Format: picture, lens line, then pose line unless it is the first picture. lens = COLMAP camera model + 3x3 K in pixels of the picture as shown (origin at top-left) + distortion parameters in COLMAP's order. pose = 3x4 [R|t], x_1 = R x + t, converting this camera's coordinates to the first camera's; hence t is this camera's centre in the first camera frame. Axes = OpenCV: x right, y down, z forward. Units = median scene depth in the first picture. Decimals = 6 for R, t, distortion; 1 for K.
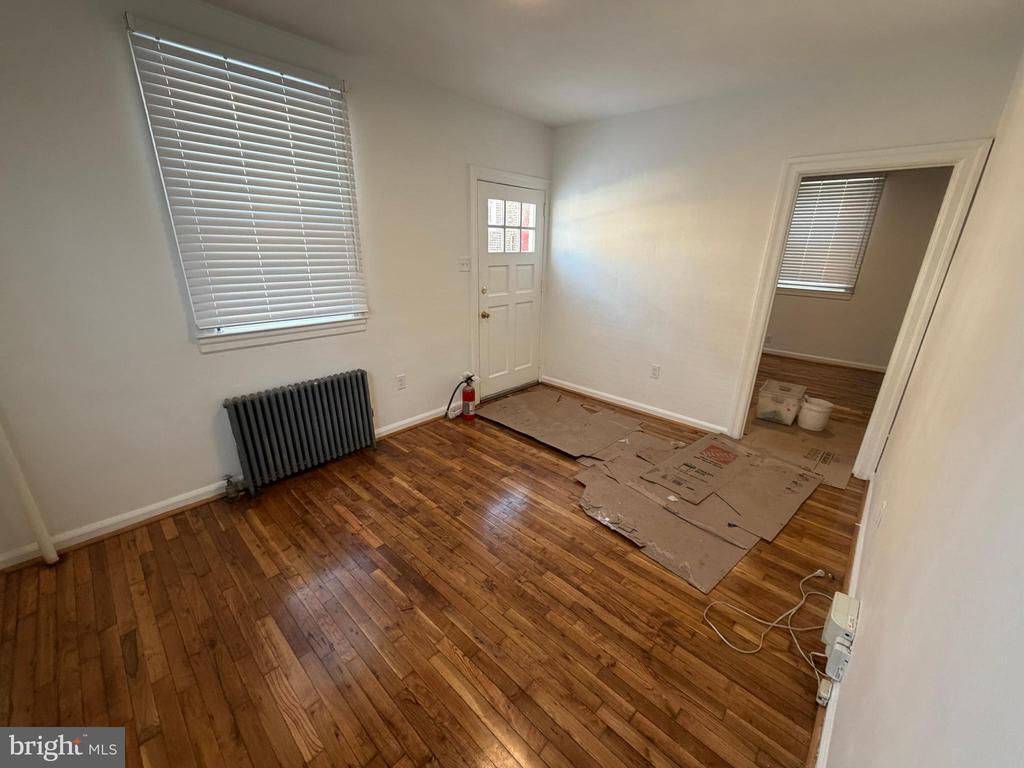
lens RADIAL K [[407.1, 0, 515.0], [0, 407.1, 383.9], [0, 0, 1]] dist [-0.000557, -0.000084]
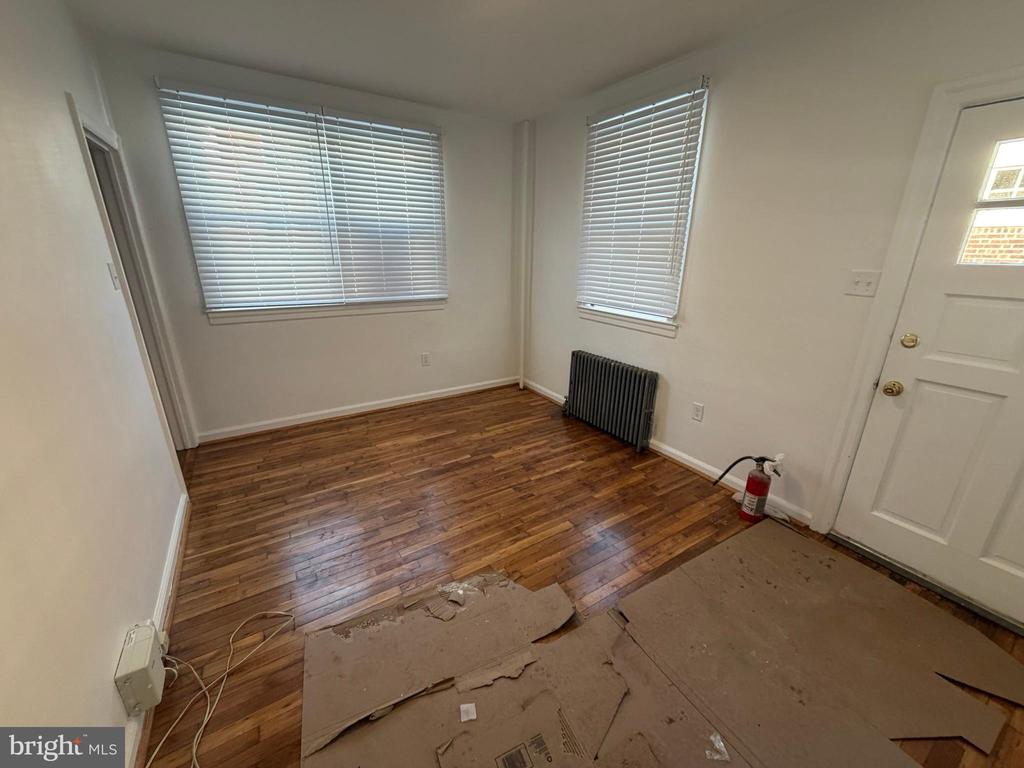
lens RADIAL K [[407.1, 0, 513.5], [0, 407.1, 383.3], [0, 0, 1]] dist [-0.000557, -0.000084]
pose [[-0.254979, 0.281821, -0.924966, 0.739948], [-0.333566, 0.872228, 0.357705, -0.295183], [0.907590, 0.399744, -0.128394, 0.956034]]
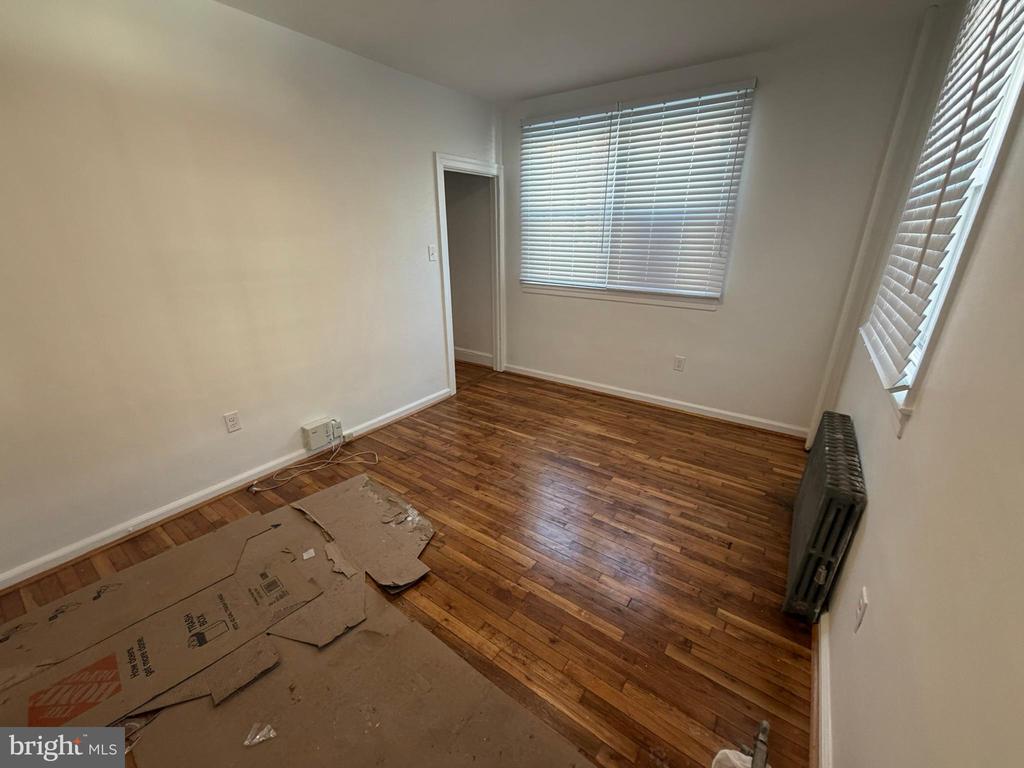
lens RADIAL K [[407.1, 0, 515.2], [0, 407.1, 382.7], [0, 0, 1]] dist [-0.000557, -0.000084]
pose [[-0.991153, 0.027132, -0.129920, 0.090150], [-0.061288, 0.774702, 0.629350, -0.483904], [0.117724, 0.631745, -0.766185, 1.439269]]
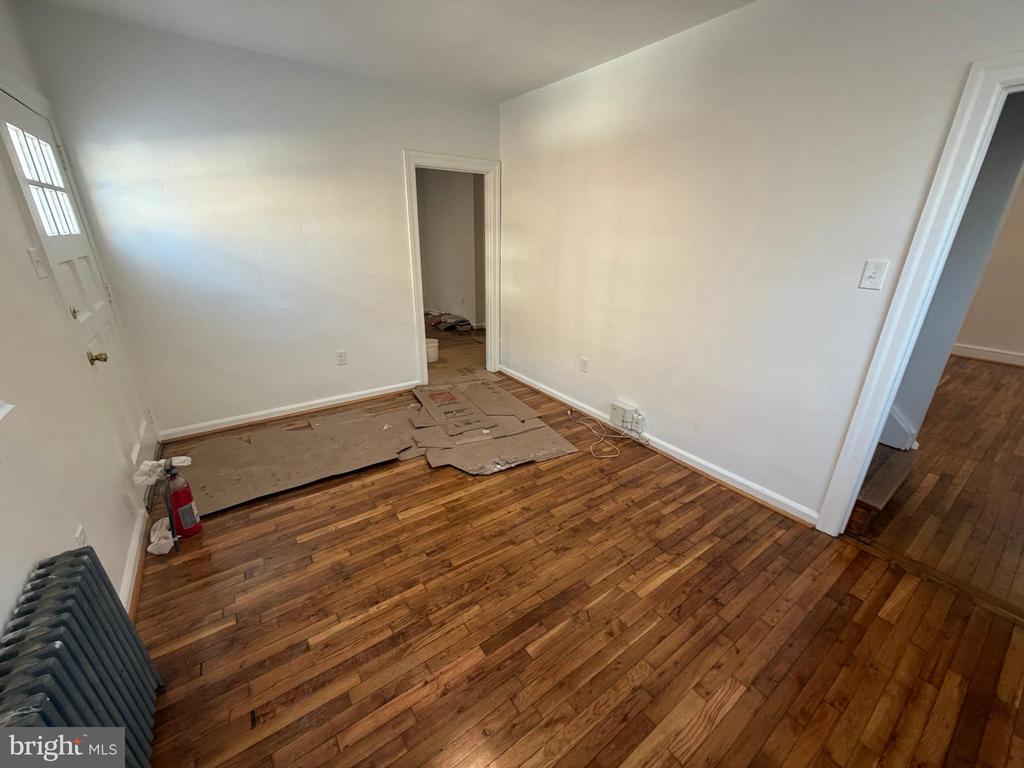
lens RADIAL K [[407.1, 0, 513.5], [0, 407.1, 383.7], [0, 0, 1]] dist [-0.000557, -0.000084]
pose [[0.202113, -0.361114, 0.910355, -0.672007], [0.310659, 0.905174, 0.290088, -0.183768], [-0.928785, 0.224180, 0.295131, 0.527545]]
